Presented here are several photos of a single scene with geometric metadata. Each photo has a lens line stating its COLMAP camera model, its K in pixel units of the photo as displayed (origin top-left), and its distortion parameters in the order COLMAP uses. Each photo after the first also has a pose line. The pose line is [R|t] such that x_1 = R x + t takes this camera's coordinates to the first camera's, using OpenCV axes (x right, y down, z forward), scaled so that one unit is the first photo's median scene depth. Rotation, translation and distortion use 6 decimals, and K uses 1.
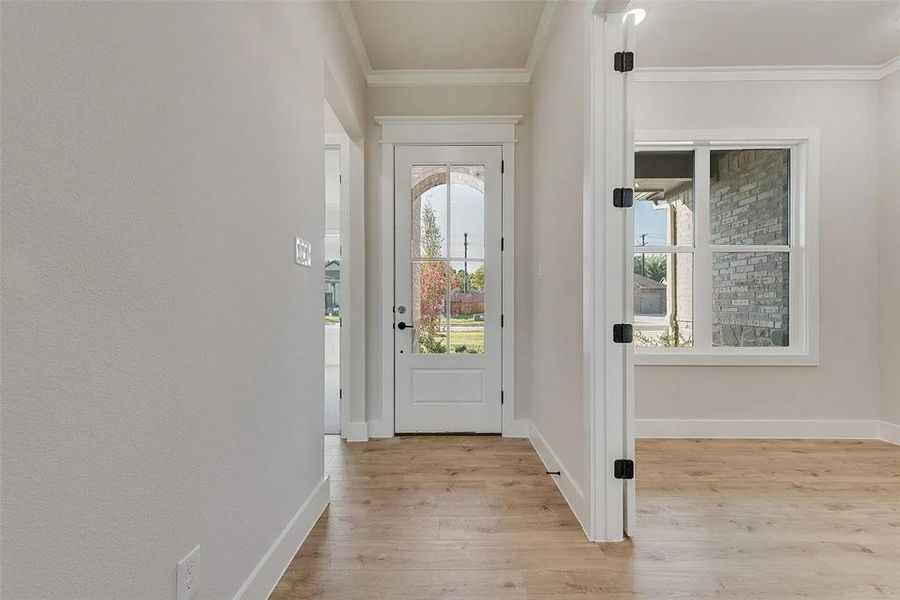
lens RADIAL K [[354.5, 0, 450.7], [0, 354.5, 298.5], [0, 0, 1]] dist [0.007214, -0.000359]
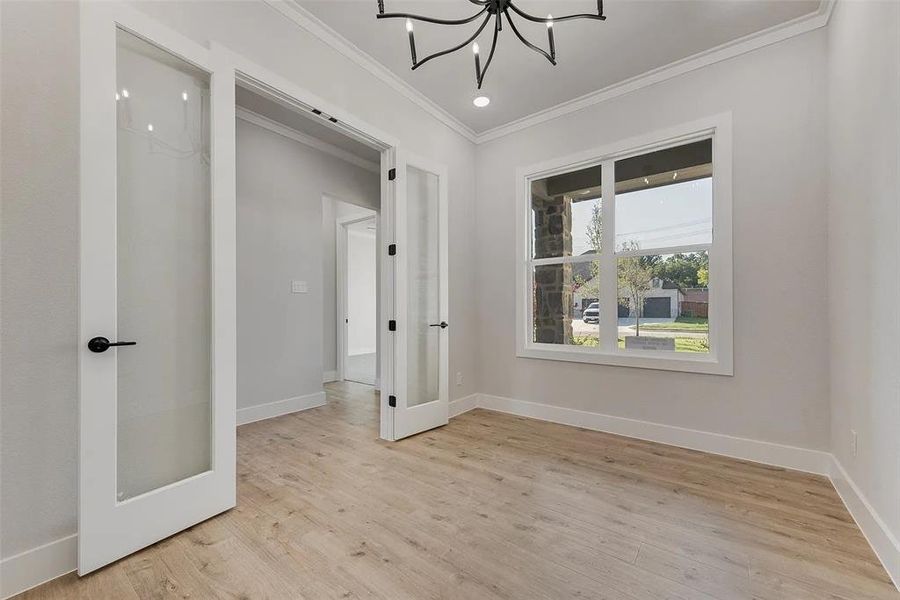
lens RADIAL K [[354.5, 0, 450.7], [0, 354.5, 298.5], [0, 0, 1]] dist [0.007214, -0.000359]
pose [[0.795862, -0.020146, -0.605142, 0.760052], [0.016228, 0.999797, -0.011941, -0.005062], [0.605260, -0.000317, 0.796028, -0.103805]]
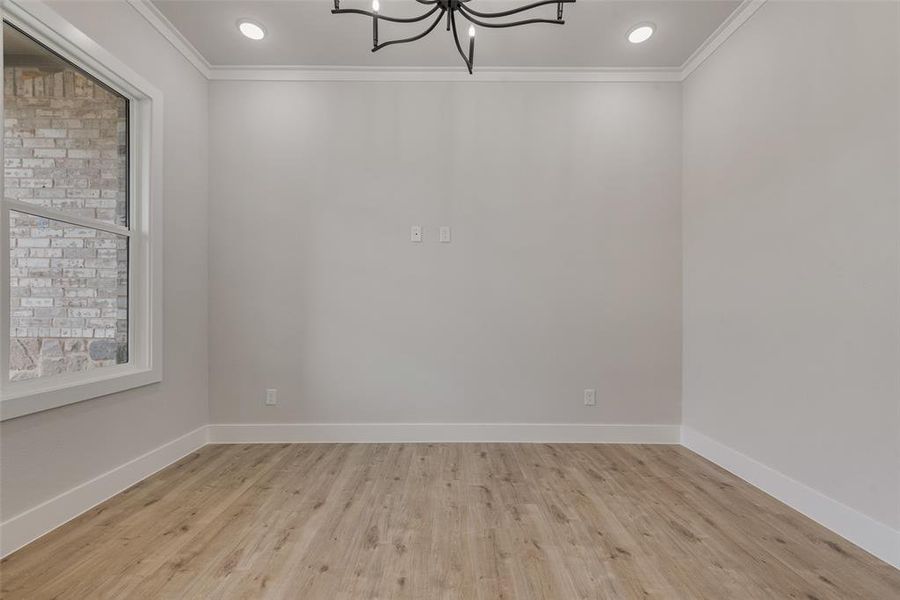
lens RADIAL K [[373.0, 0, 446.8], [0, 373.0, 311.9], [0, 0, 1]] dist [0.007177, -0.000062]
pose [[0.000986, -0.007568, 0.999971, 0.126646], [-0.024904, 0.999661, 0.007590, 0.004533], [-0.999689, -0.024911, 0.000797, 0.262479]]
